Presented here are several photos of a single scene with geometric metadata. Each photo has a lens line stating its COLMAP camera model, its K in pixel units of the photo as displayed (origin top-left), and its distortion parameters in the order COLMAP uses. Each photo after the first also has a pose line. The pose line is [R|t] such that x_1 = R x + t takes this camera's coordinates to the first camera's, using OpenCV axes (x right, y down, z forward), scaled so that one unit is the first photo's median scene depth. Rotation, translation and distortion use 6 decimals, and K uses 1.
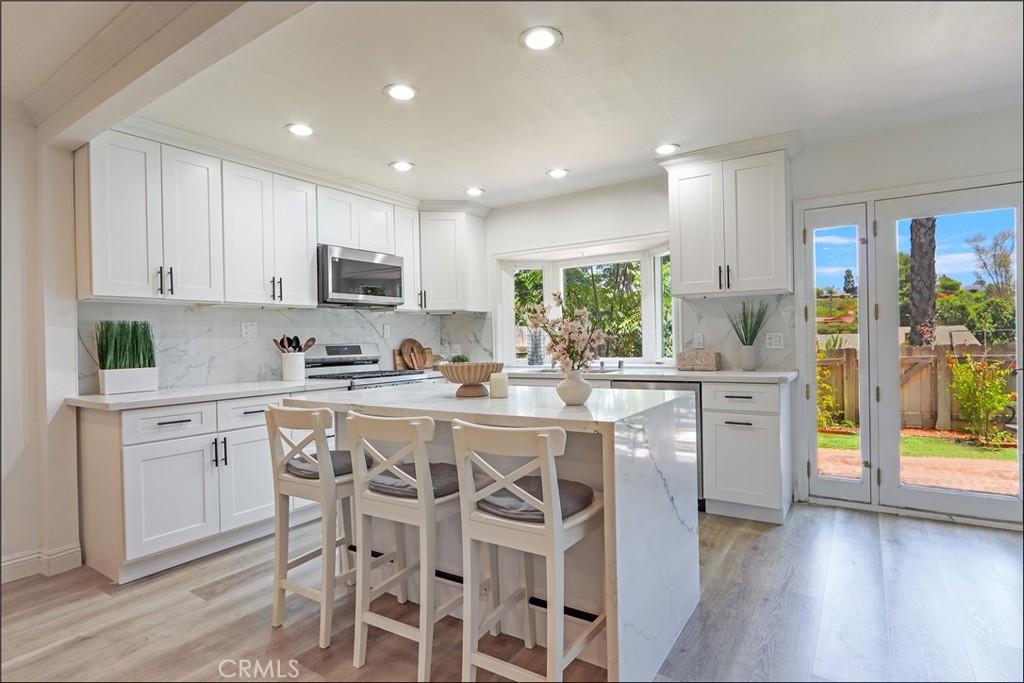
lens RADIAL K [[529.6, 0, 511.8], [0, 529.6, 343.4], [0, 0, 1]] dist [-0.012623, 0.000992]
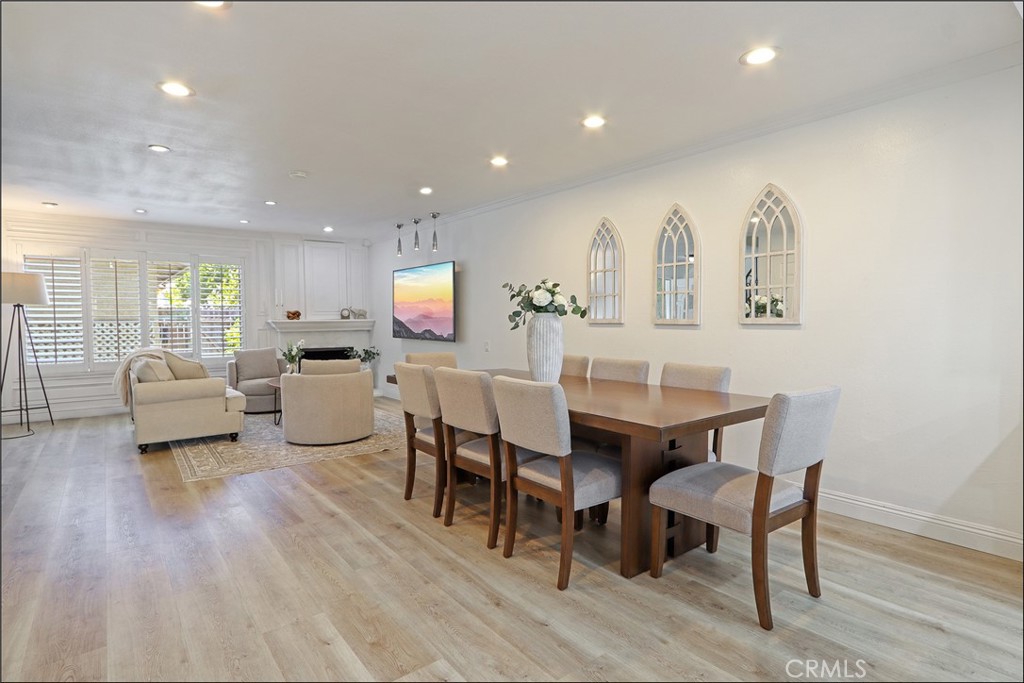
lens RADIAL K [[529.6, 0, 507.6], [0, 529.6, 338.3], [0, 0, 1]] dist [-0.012623, 0.000992]
pose [[-0.321953, 0.062898, -0.944664, 0.155198], [0.002564, 0.997845, 0.065565, -0.007679], [0.946752, 0.018687, -0.321421, 0.314415]]
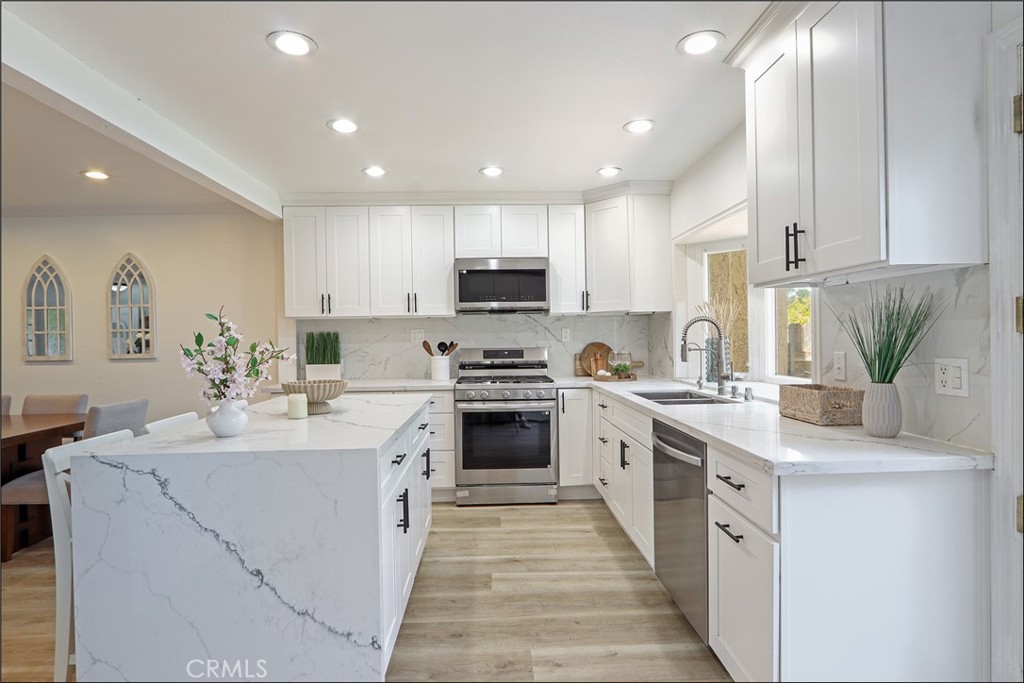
lens RADIAL K [[529.6, 0, 511.0], [0, 529.6, 339.1], [0, 0, 1]] dist [-0.012623, 0.000992]
pose [[0.584761, 0.017071, -0.811026, 0.614680], [-0.004902, 0.999835, 0.017511, -0.039967], [0.811191, -0.006264, 0.584748, 0.445679]]
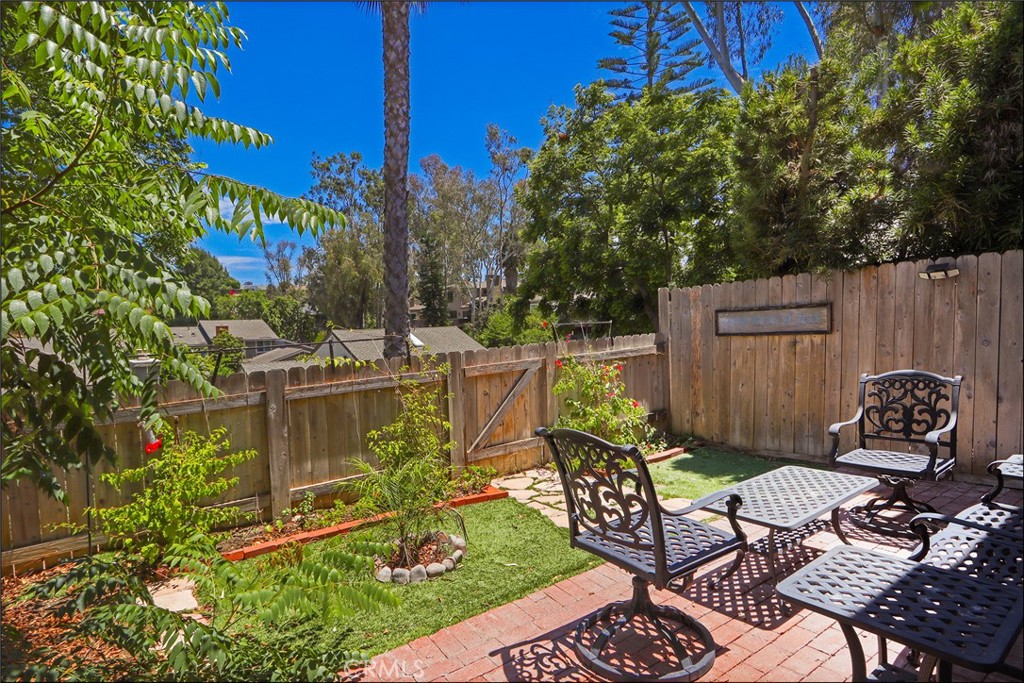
lens RADIAL K [[531.2, 0, 503.4], [0, 531.2, 342.4], [0, 0, 1]] dist [-0.012471, 0.000212]
pose [[0.377251, -0.030789, 0.925599, 0.189770], [0.021261, 0.999472, 0.024581, -0.032642], [-0.925867, 0.010406, 0.377706, 1.477824]]
